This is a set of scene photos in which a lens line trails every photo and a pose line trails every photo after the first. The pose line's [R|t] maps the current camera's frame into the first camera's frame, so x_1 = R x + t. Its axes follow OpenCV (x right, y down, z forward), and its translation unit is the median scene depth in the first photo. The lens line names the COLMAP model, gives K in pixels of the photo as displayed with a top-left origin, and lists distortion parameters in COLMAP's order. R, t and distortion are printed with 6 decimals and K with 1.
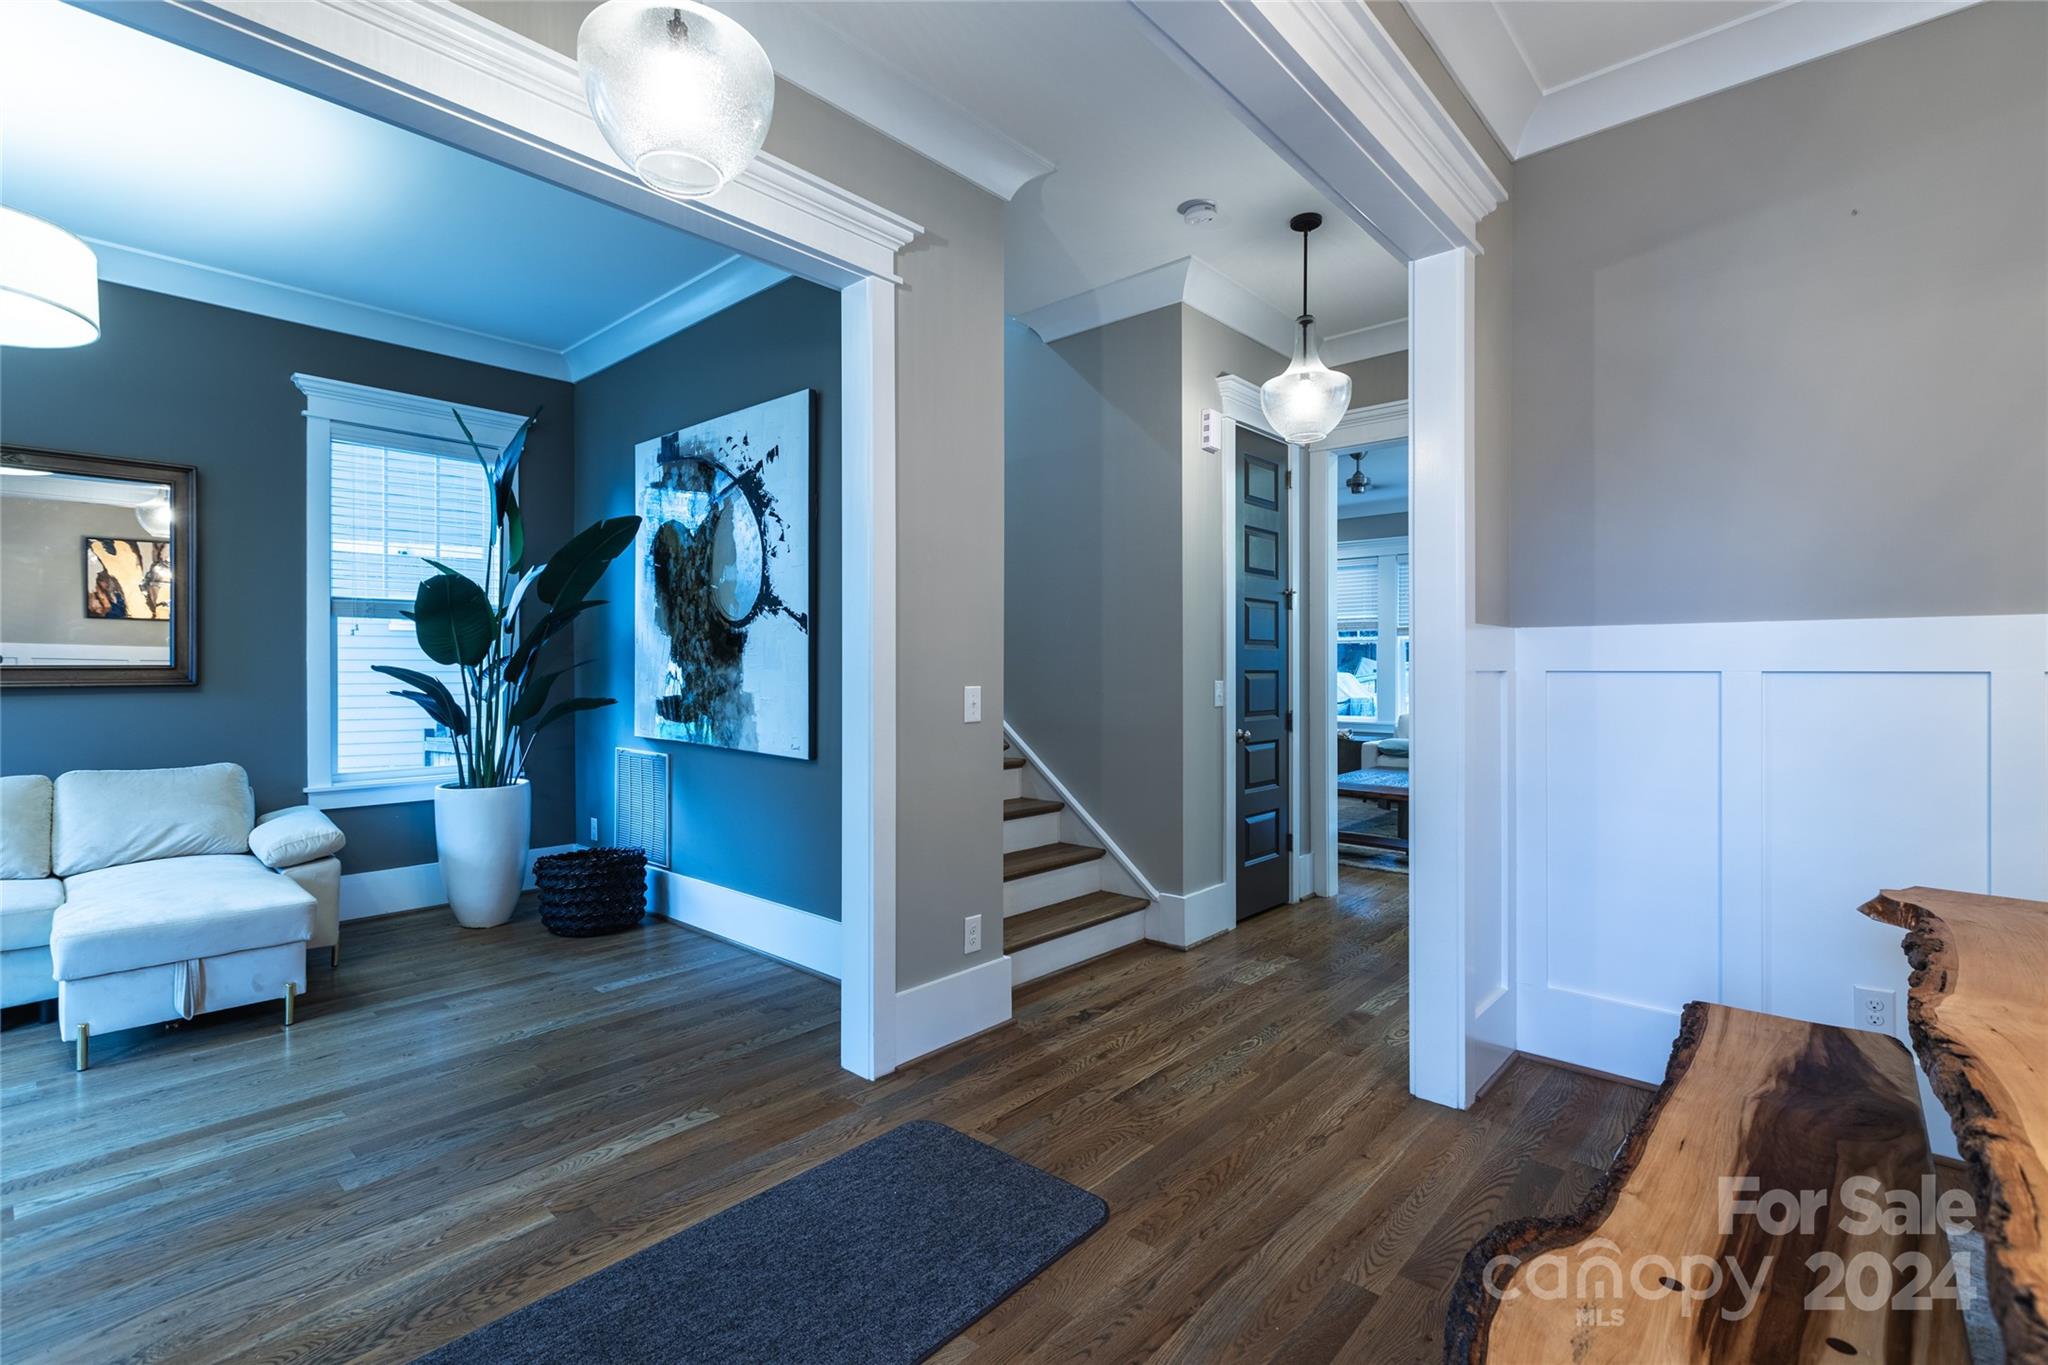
lens RADIAL K [[936.7, 0, 1017.0], [0, 936.7, 666.3], [0, 0, 1]] dist [0.002149, 0.000493]
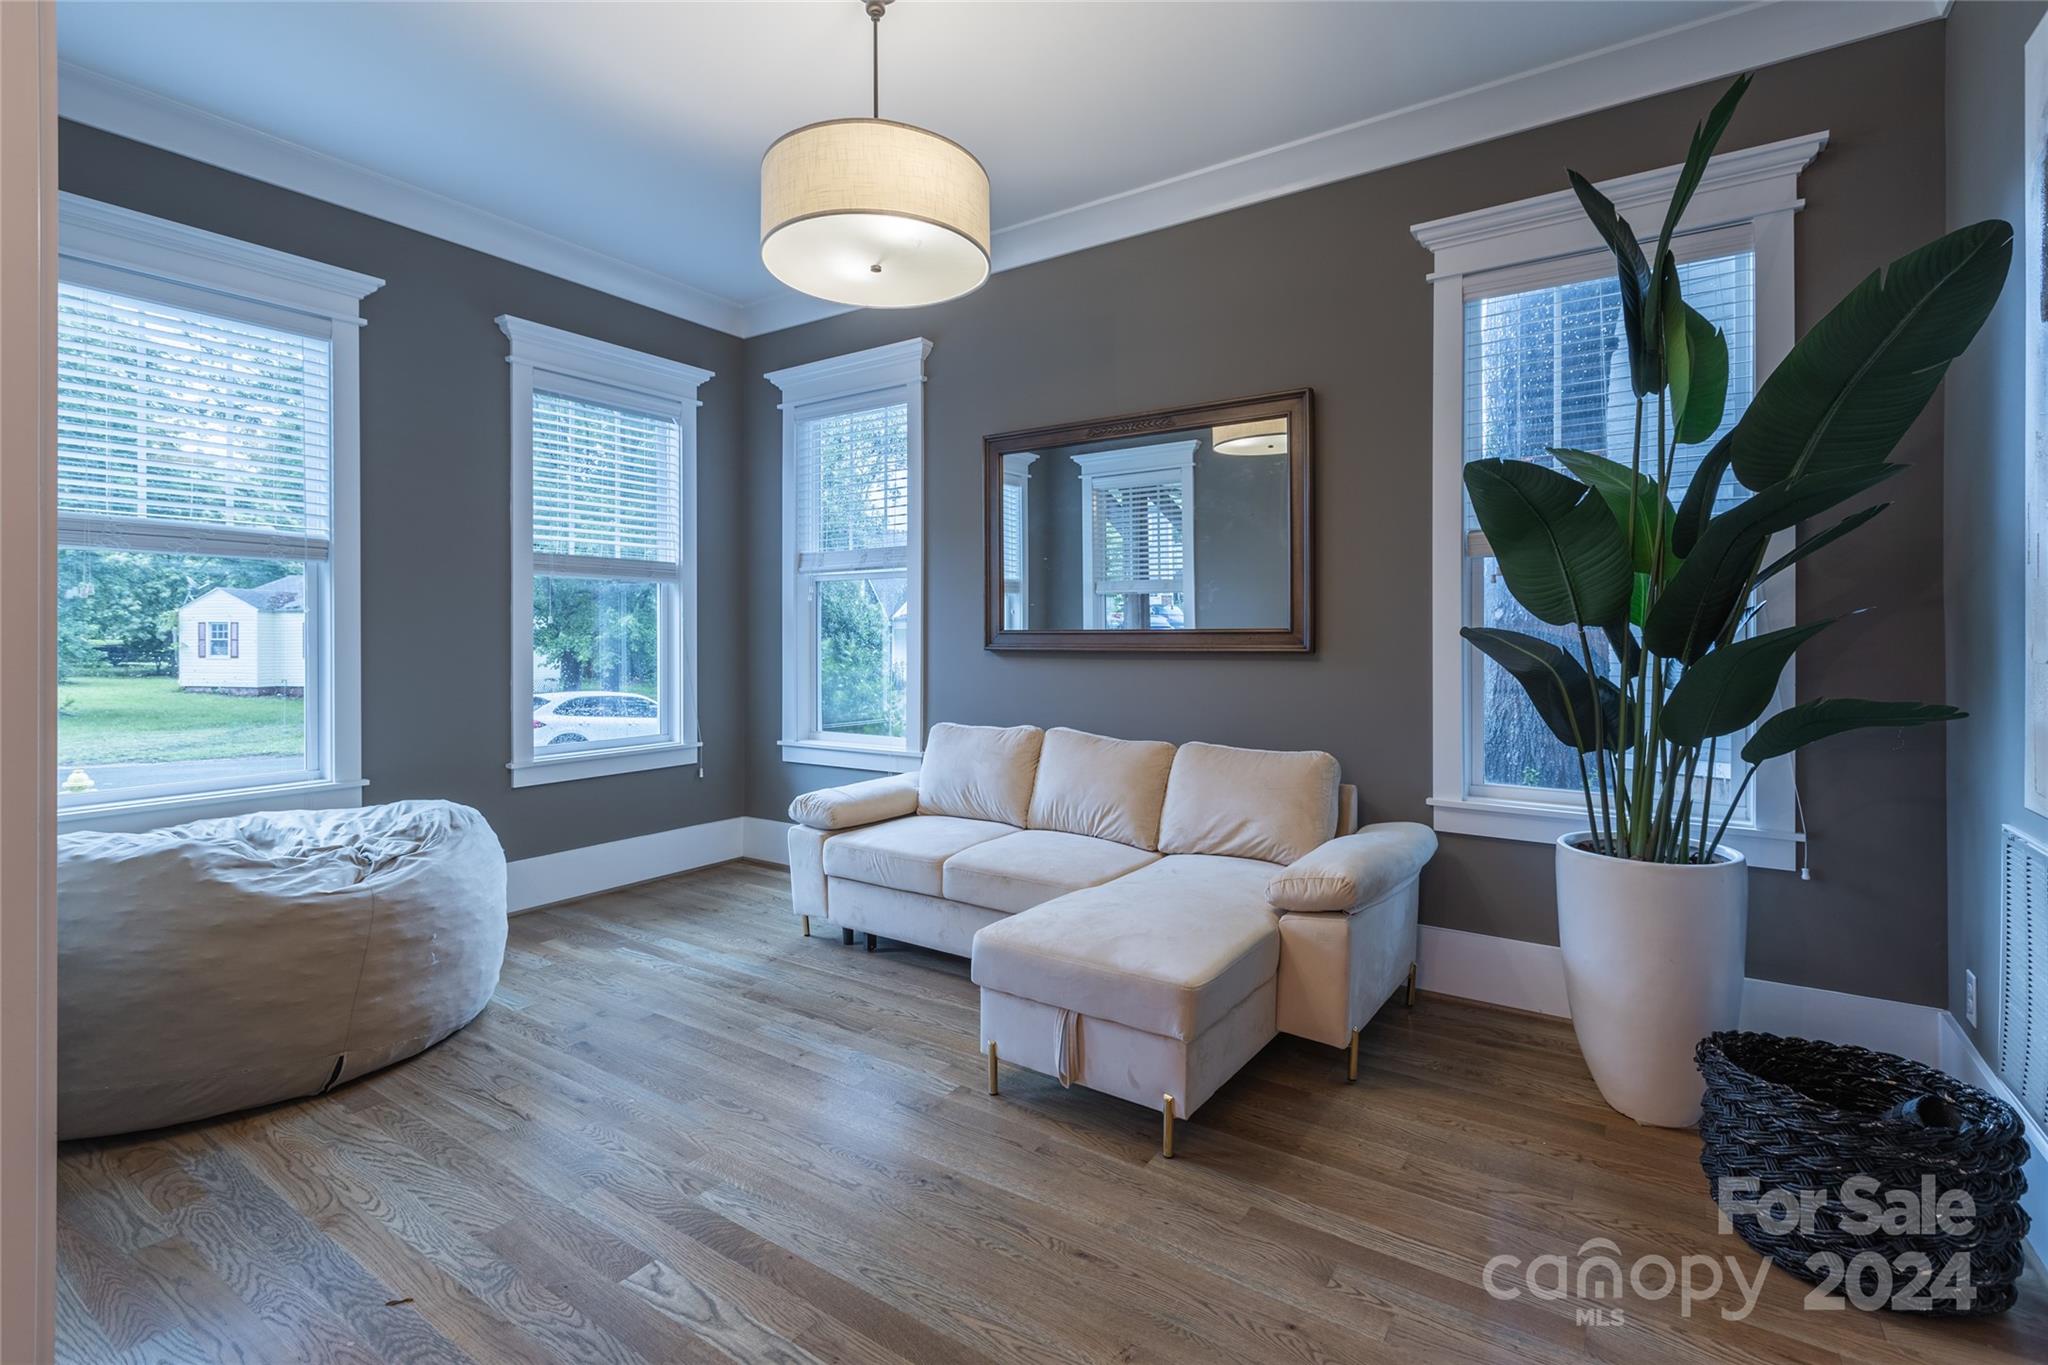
lens RADIAL K [[930.4, 0, 1023.5], [0, 930.4, 637.2], [0, 0, 1]] dist [0.001302, -0.000107]
pose [[0.137362, 0.002680, -0.990517, -0.104559], [-0.002723, 0.999994, 0.002327, 0.005547], [0.990517, 0.002378, 0.137368, 0.657923]]
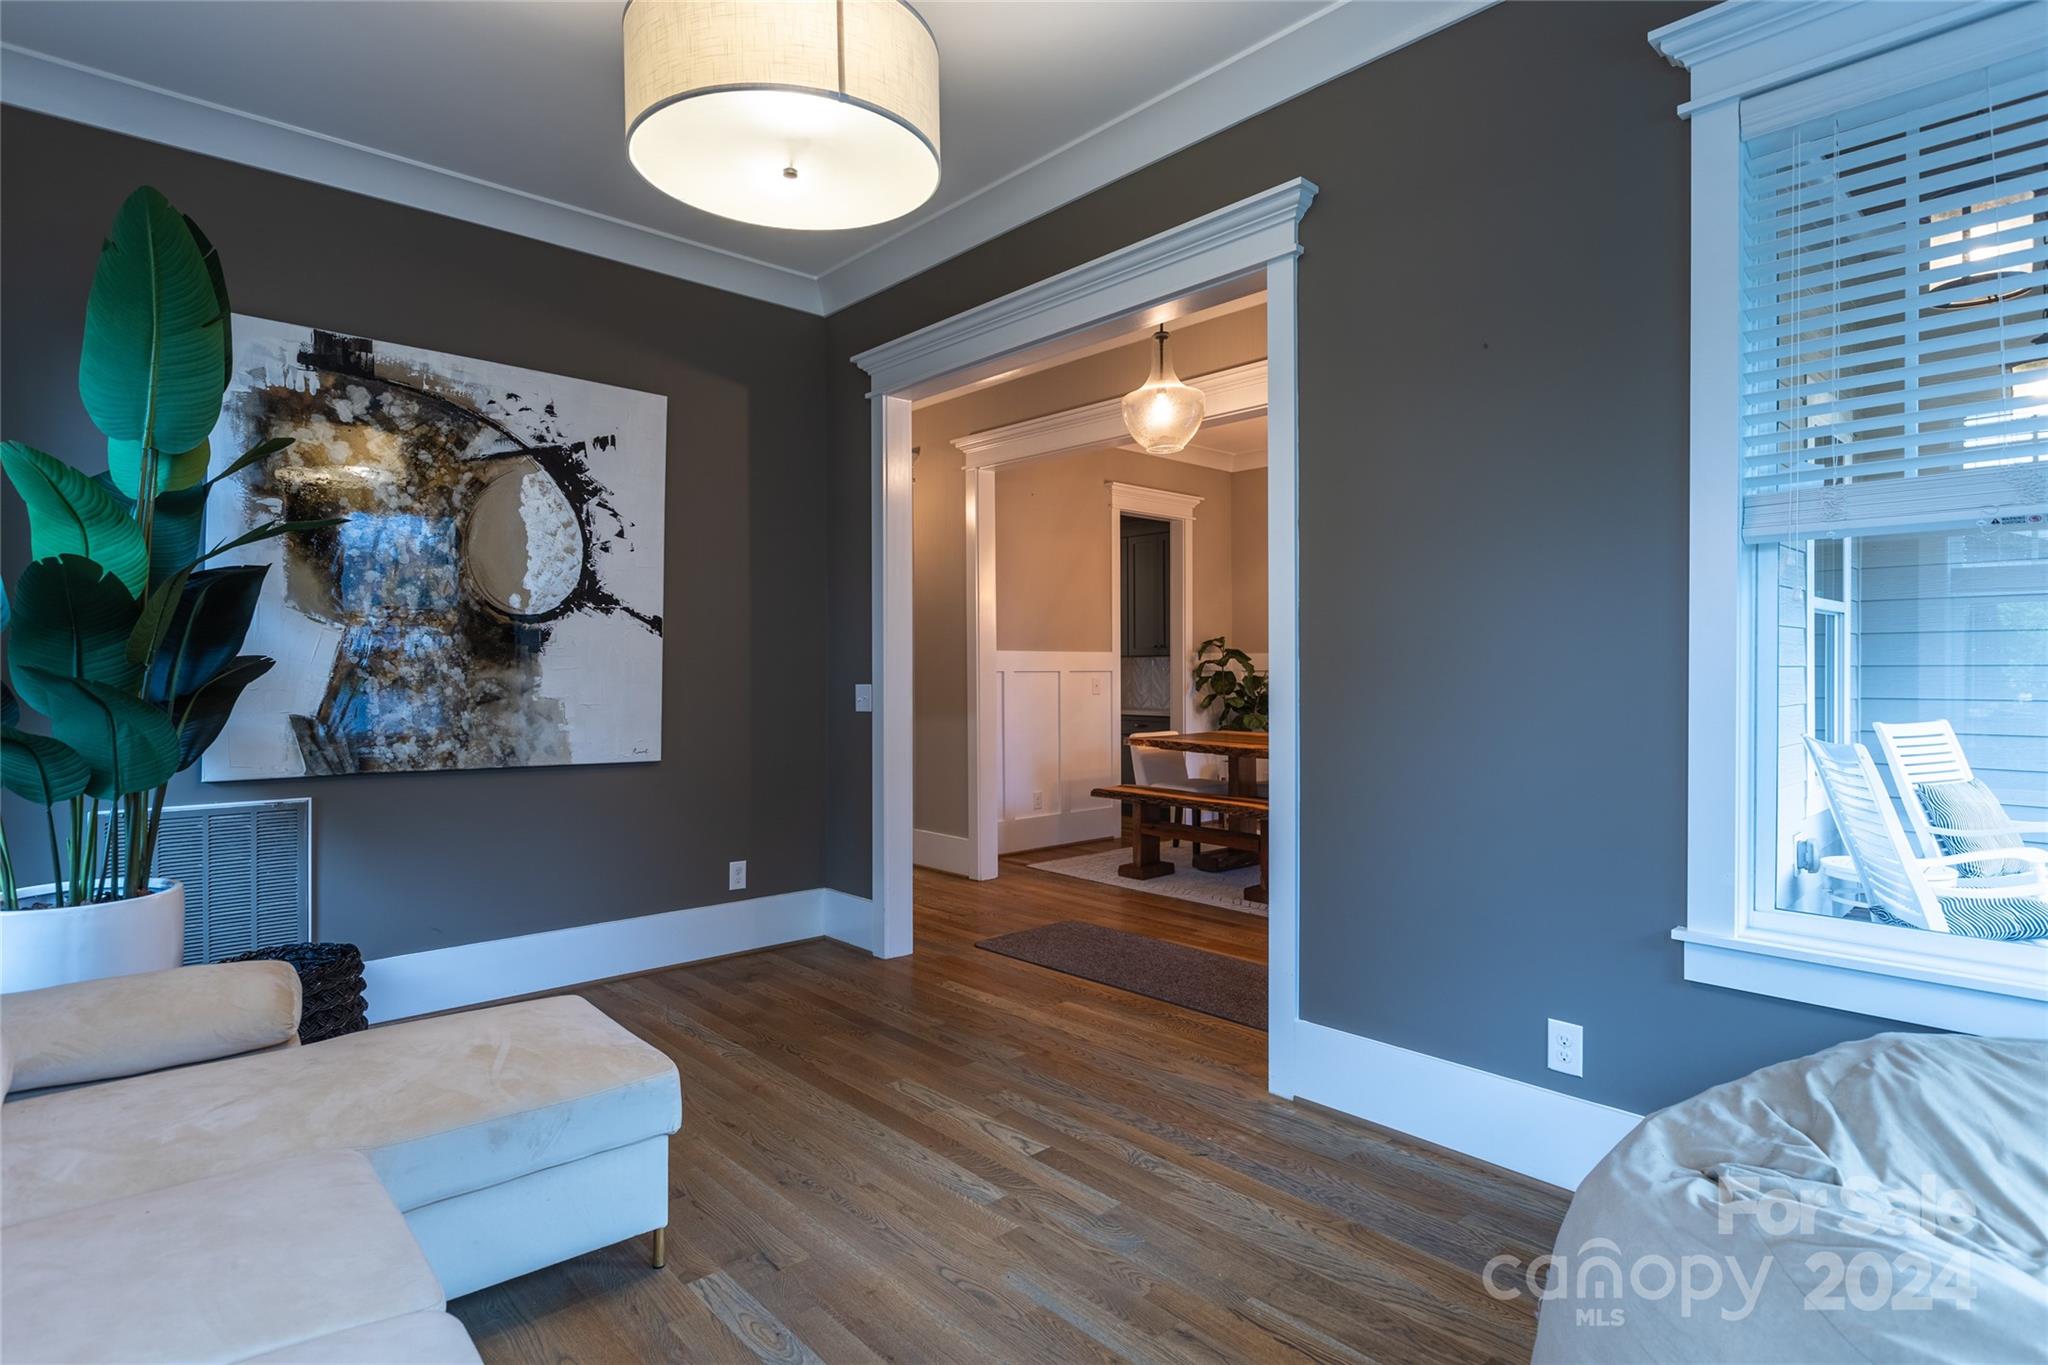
lens RADIAL K [[1026.5, 0, 1015.6], [0, 1026.5, 671.9], [0, 0, 1]] dist [-0.000576, 0.000021]
pose [[0.099918, -0.001912, 0.994994, -1.232717], [-0.001236, 0.999997, 0.002046, 0.000690], [-0.994995, -0.001434, 0.099916, 0.486113]]
